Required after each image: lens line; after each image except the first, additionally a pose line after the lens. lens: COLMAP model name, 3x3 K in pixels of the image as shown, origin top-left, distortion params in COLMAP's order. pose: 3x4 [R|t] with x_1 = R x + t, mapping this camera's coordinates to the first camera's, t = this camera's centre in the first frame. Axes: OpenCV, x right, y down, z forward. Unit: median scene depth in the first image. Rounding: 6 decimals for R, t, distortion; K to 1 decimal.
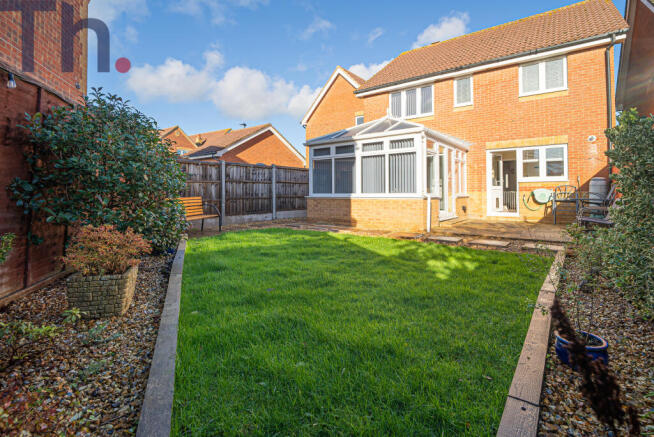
lens RADIAL K [[308.5, 0, 324.3], [0, 308.5, 186.4], [0, 0, 1]] dist [0.000280, -0.001537]
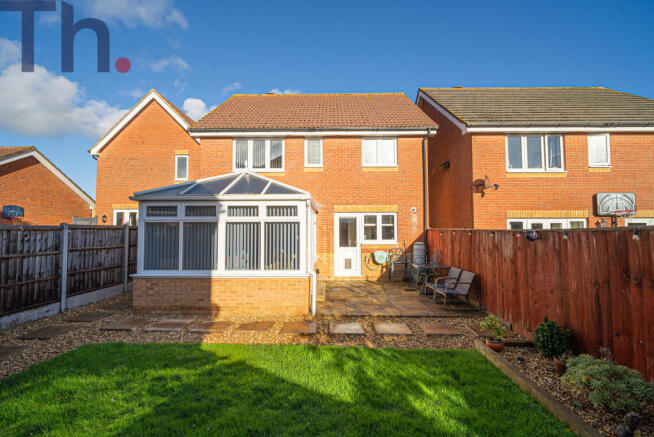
lens RADIAL K [[308.5, 0, 323.3], [0, 308.5, 216.2], [0, 0, 1]] dist [0.000280, -0.001537]
pose [[0.808704, 0.025564, 0.587661, -0.123488], [-0.007981, 0.999440, -0.032494, -0.079615], [-0.588162, 0.021588, 0.808455, 0.206015]]
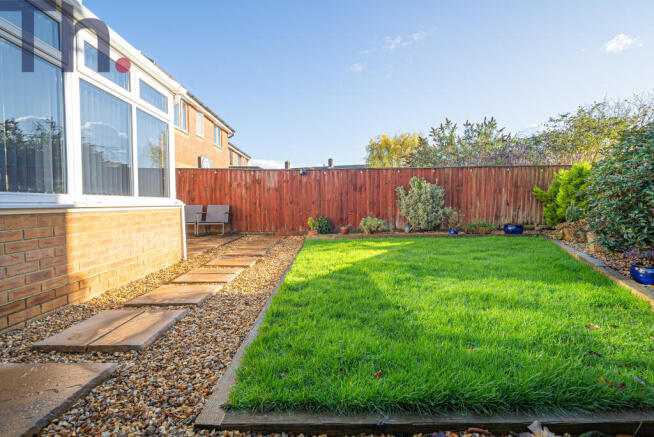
lens RADIAL K [[308.5, 0, 327.7], [0, 308.5, 216.7], [0, 0, 1]] dist [0.000280, -0.001537]
pose [[-0.627910, -0.028370, 0.777769, -0.261195], [-0.009224, 0.999536, 0.029012, 0.029632], [-0.778232, 0.011043, -0.627880, 0.890563]]
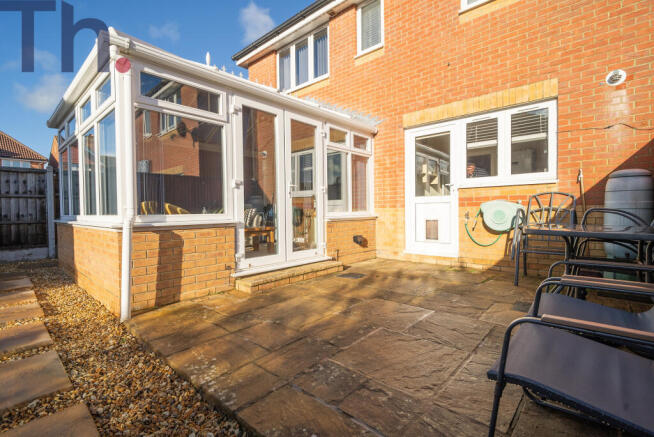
lens RADIAL K [[308.5, 0, 311.9], [0, 308.5, 216.1], [0, 0, 1]] dist [0.000280, -0.001537]
pose [[0.996546, -0.008253, -0.082629, 0.452662], [0.011596, 0.999130, 0.040057, 0.008158], [0.082226, -0.040877, 0.995775, 0.500996]]
